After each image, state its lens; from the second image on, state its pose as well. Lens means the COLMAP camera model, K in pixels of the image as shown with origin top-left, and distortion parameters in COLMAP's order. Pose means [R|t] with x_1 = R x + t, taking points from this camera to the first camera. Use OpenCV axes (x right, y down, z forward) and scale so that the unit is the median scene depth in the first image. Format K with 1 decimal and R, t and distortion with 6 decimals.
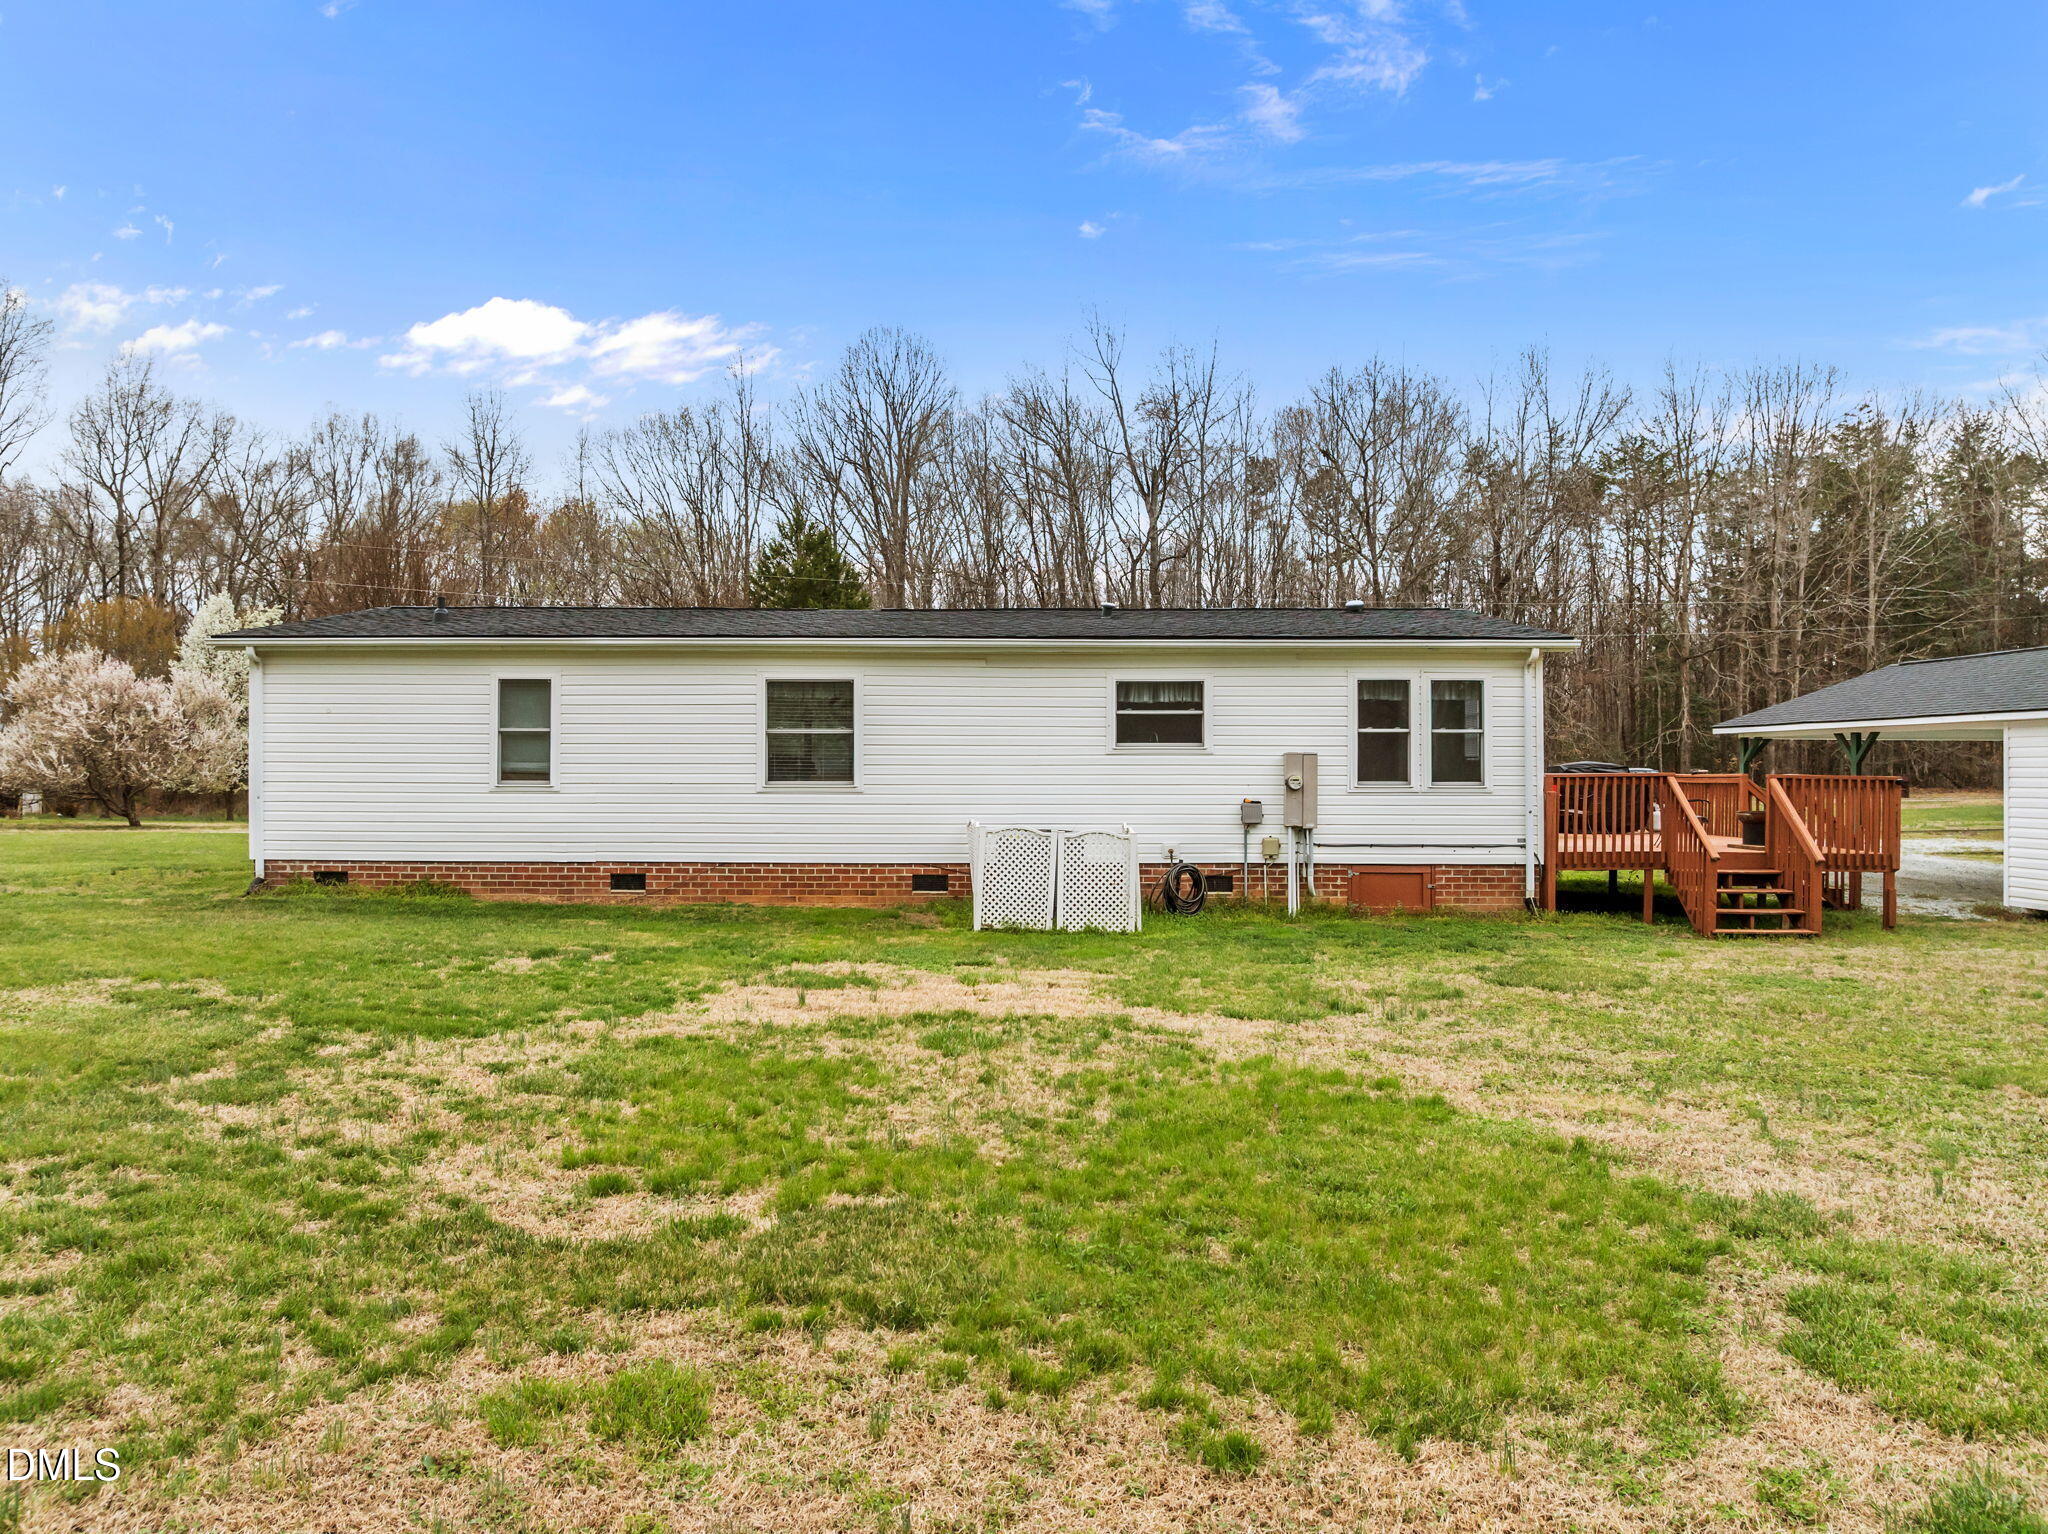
lens RADIAL K [[1318.8, 0, 968.5], [0, 1318.8, 734.0], [0, 0, 1]] dist [0.000323, 0.000744]
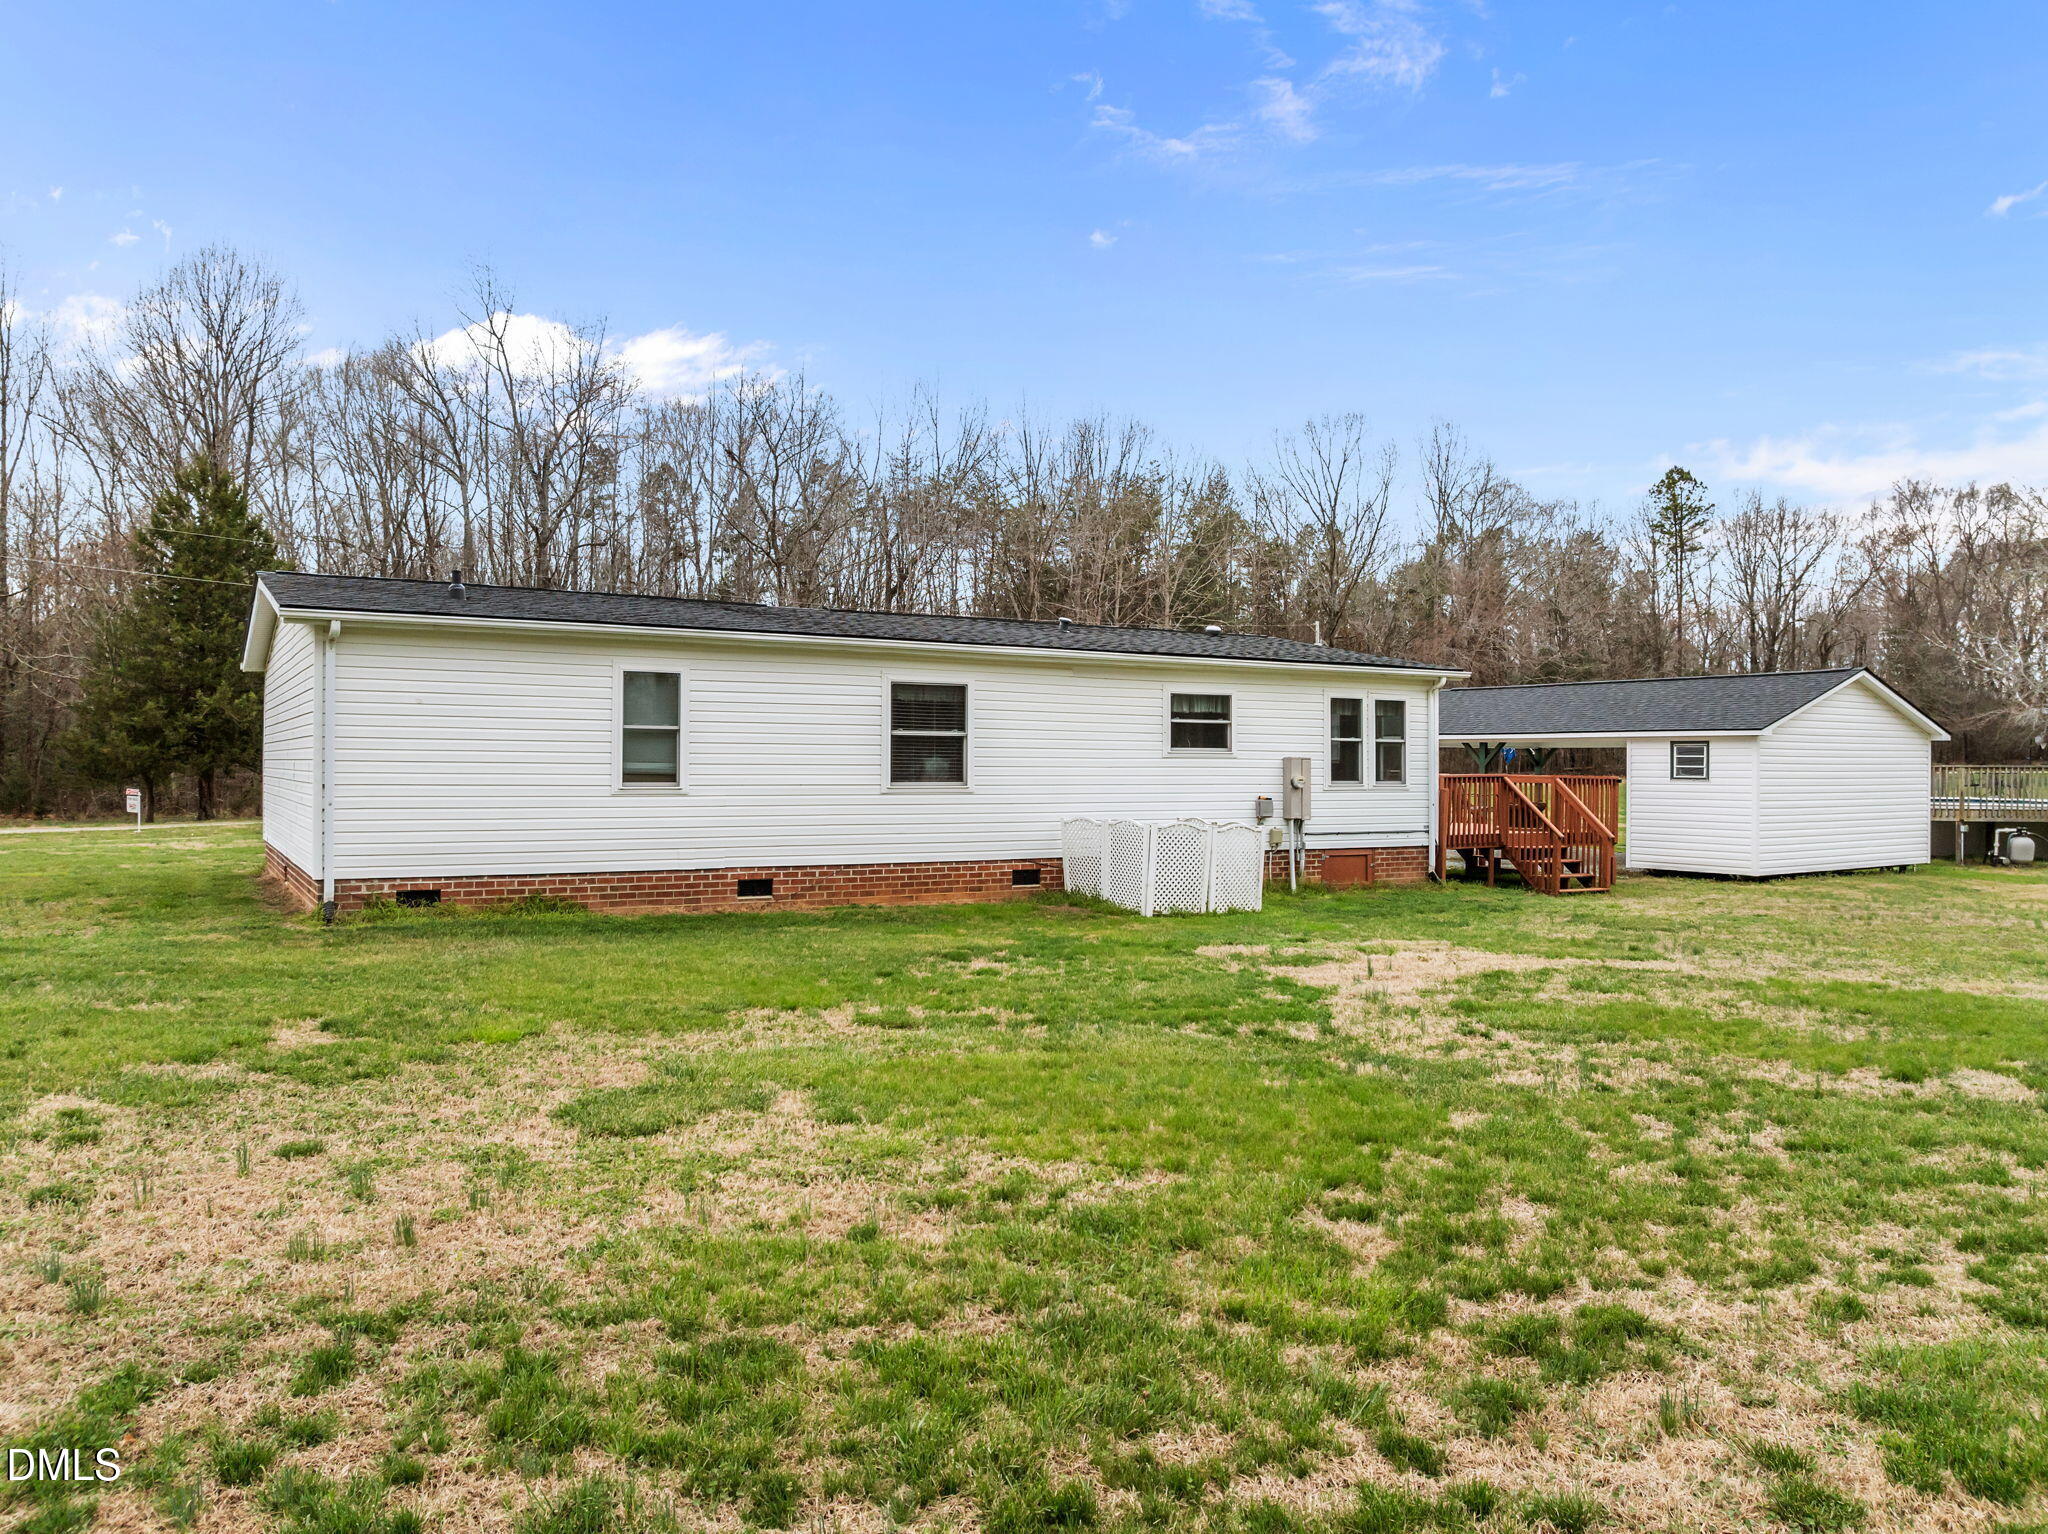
lens RADIAL K [[1318.8, 0, 968.5], [0, 1318.8, 734.0], [0, 0, 1]] dist [0.000323, 0.000744]
pose [[0.878871, 0.013957, 0.476855, -0.581232], [-0.015752, 0.999876, -0.000233, -0.001781], [-0.476799, -0.007307, 0.878982, 0.086397]]
